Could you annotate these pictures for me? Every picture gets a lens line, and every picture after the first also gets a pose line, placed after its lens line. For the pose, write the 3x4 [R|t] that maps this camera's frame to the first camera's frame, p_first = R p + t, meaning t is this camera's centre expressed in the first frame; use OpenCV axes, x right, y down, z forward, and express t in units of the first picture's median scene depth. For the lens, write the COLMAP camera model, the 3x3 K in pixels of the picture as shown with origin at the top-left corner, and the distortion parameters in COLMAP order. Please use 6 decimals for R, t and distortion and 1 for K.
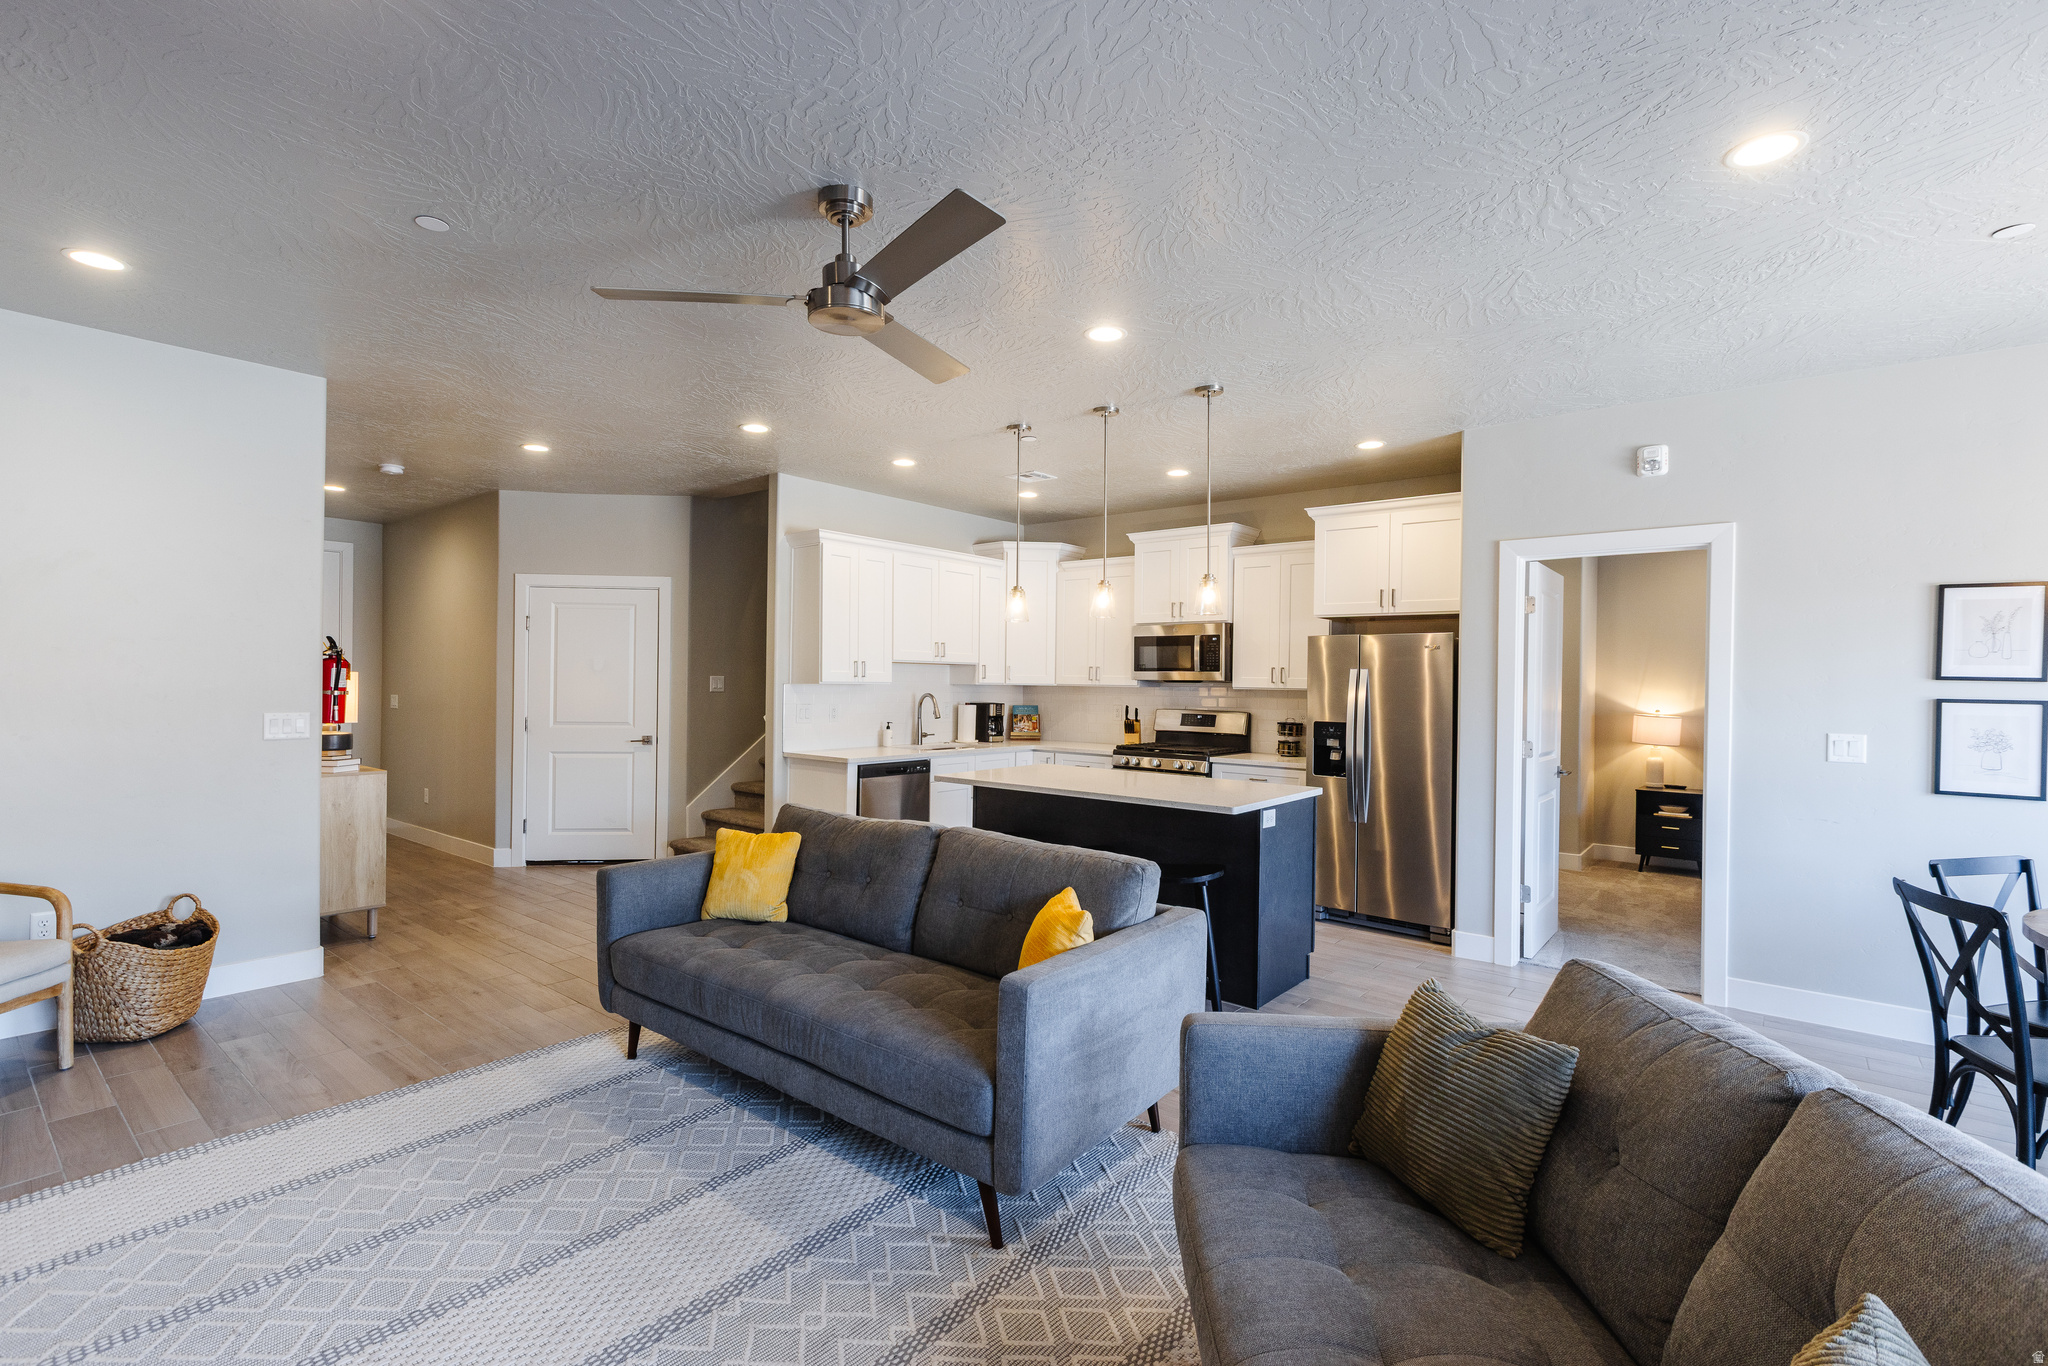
lens RADIAL K [[937.5, 0, 1059.9], [0, 937.5, 686.6], [0, 0, 1]] dist [0.003684, -0.000912]
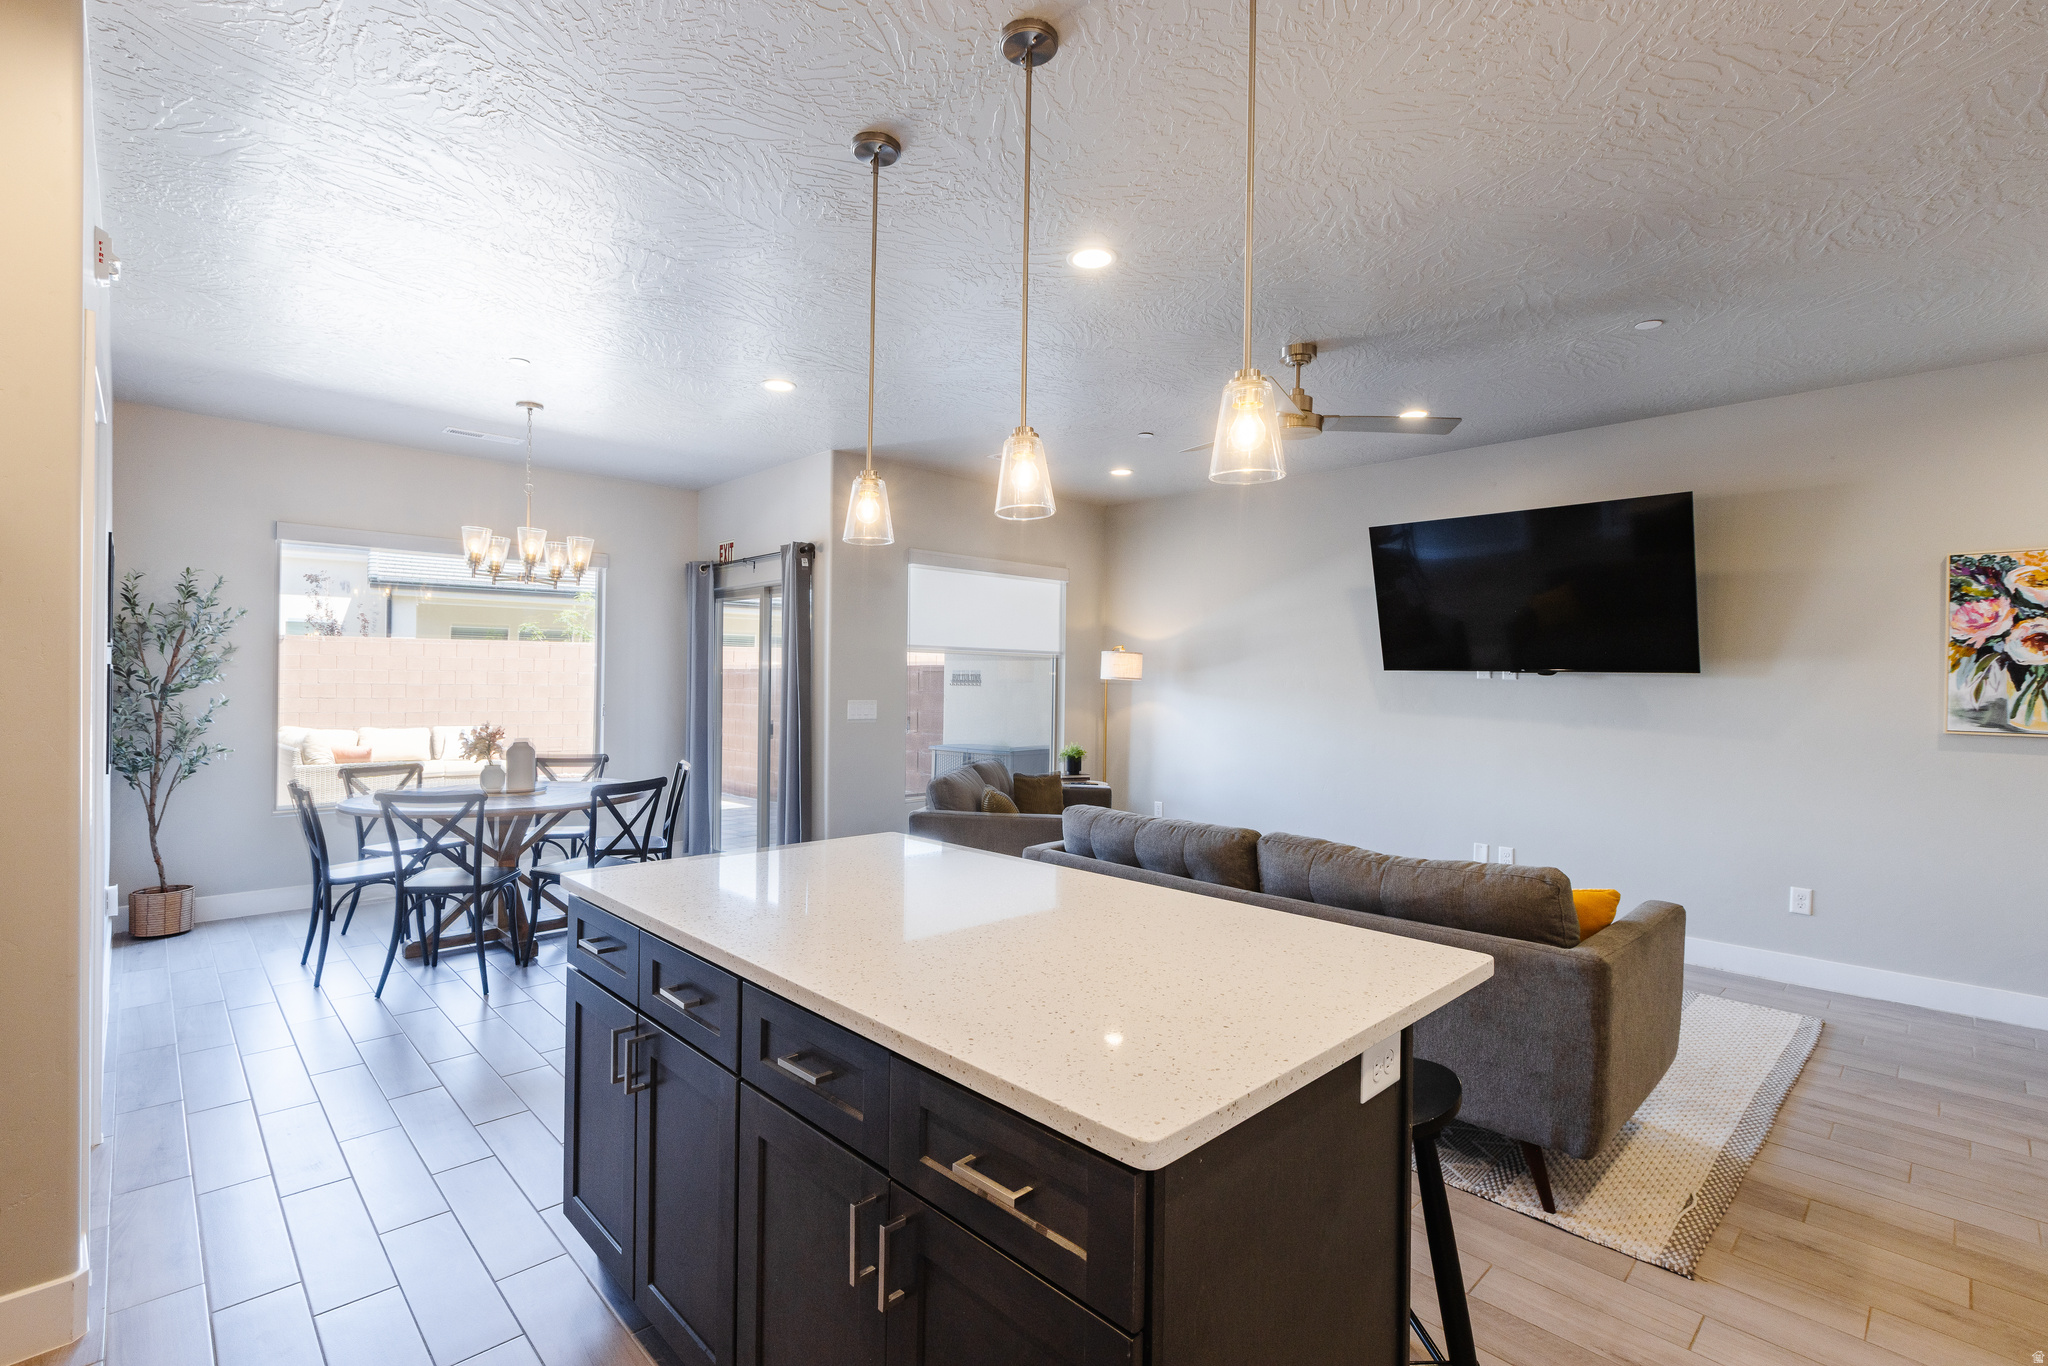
lens RADIAL K [[937.5, 0, 1070.4], [0, 937.5, 684.2], [0, 0, 1]] dist [0.003684, -0.000912]
pose [[-0.993136, -0.025261, 0.114204, -0.024292], [-0.024131, 0.999645, 0.011272, -0.000150], [-0.114448, 0.008439, -0.993393, 1.200890]]
